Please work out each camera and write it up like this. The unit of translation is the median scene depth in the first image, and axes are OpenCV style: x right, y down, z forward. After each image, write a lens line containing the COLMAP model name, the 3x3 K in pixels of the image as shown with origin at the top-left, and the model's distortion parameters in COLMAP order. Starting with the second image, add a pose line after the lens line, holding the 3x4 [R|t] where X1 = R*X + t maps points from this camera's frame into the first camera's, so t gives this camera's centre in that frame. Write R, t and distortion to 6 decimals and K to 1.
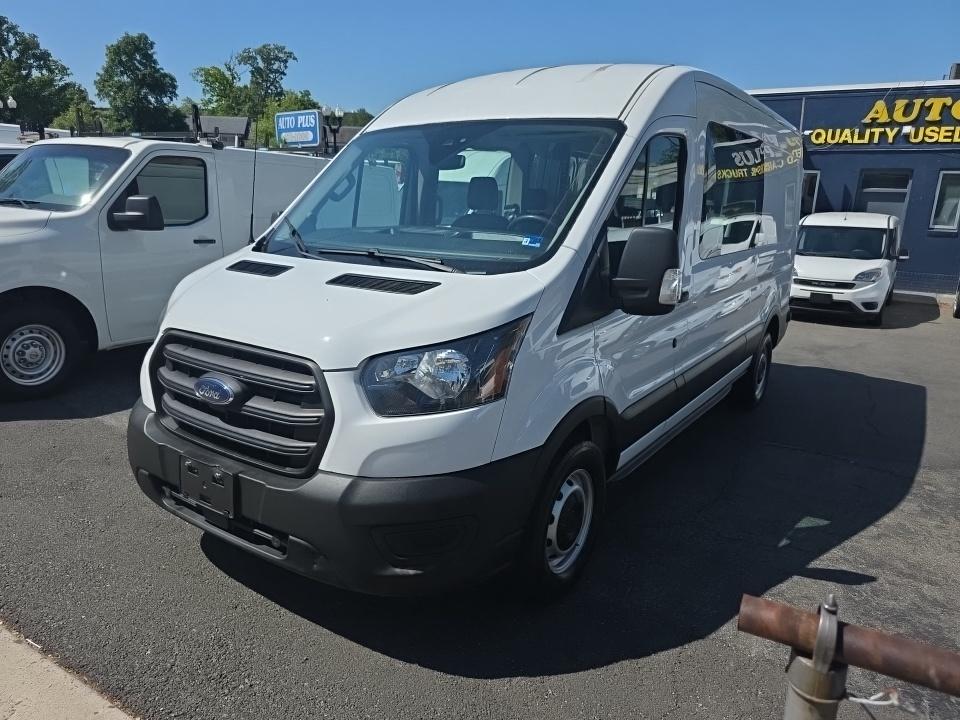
lens RADIAL K [[648.1, 0, 481.9], [0, 648.1, 359.7], [0, 0, 1]] dist [0.024810, -0.015297]
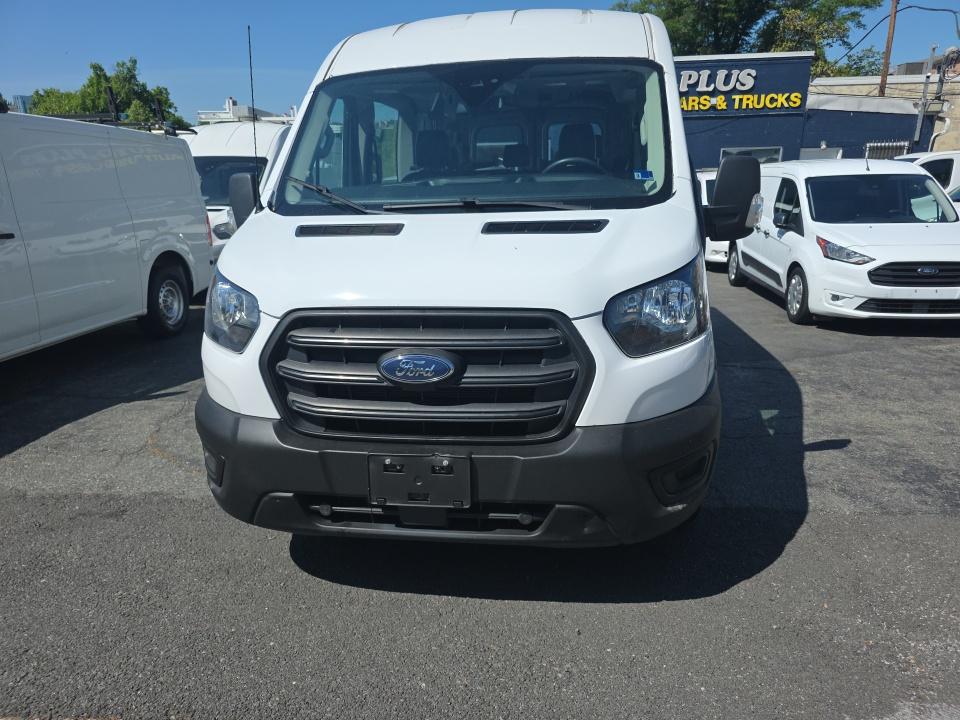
lens RADIAL K [[648.1, 0, 487.8], [0, 648.1, 335.6], [0, 0, 1]] dist [0.024810, -0.015297]
pose [[0.892595, -0.145789, 0.426638, -0.624107], [0.149285, 0.988467, 0.025448, -0.001964], [-0.425428, 0.040976, 0.904064, 0.175080]]
